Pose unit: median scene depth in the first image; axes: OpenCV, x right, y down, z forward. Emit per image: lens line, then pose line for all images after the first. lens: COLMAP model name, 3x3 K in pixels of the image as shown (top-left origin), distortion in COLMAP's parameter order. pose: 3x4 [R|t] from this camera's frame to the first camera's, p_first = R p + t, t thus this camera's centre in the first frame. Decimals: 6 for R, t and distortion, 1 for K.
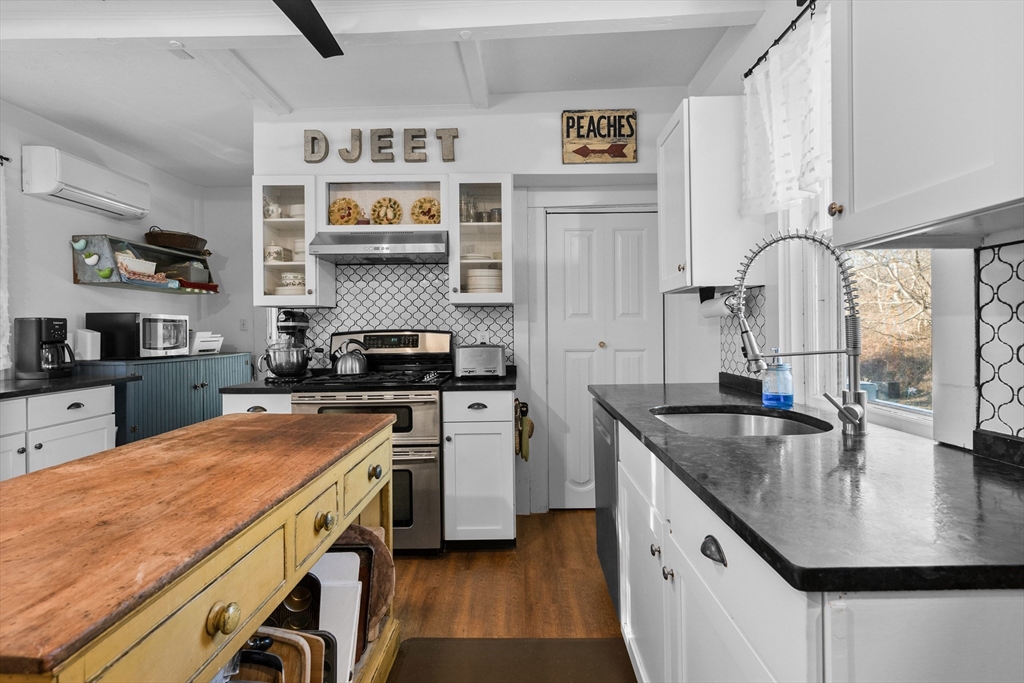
lens RADIAL K [[502.9, 0, 507.9], [0, 502.9, 330.6], [0, 0, 1]] dist [-0.000473, -0.000512]
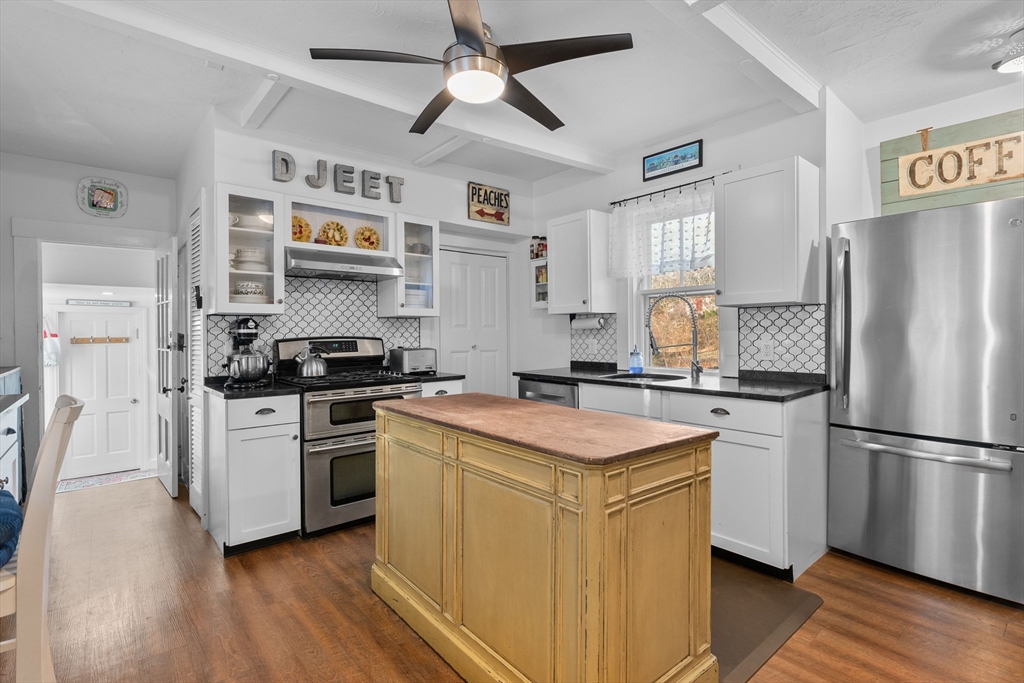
lens RADIAL K [[487.9, 0, 493.7], [0, 487.9, 338.4], [0, 0, 1]] dist [-0.000170, 0.000198]
pose [[0.765018, -0.003380, 0.644000, -0.721389], [0.003287, 0.999994, 0.001343, 0.002195], [-0.644001, 0.001089, 0.765024, -0.092694]]
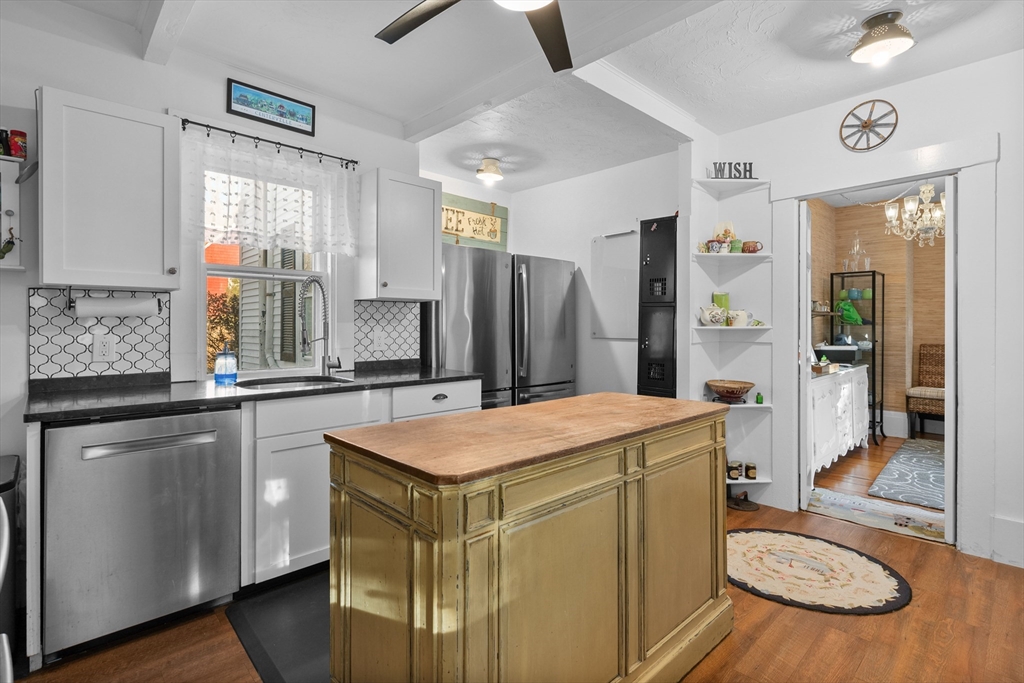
lens RADIAL K [[487.9, 0, 540.3], [0, 487.9, 327.6], [0, 0, 1]] dist [-0.000170, 0.000198]
pose [[-0.722815, 0.004907, 0.691025, -0.650306], [0.008756, 0.999960, 0.002058, 0.000286], [-0.690986, 0.007538, -0.722828, 0.830408]]
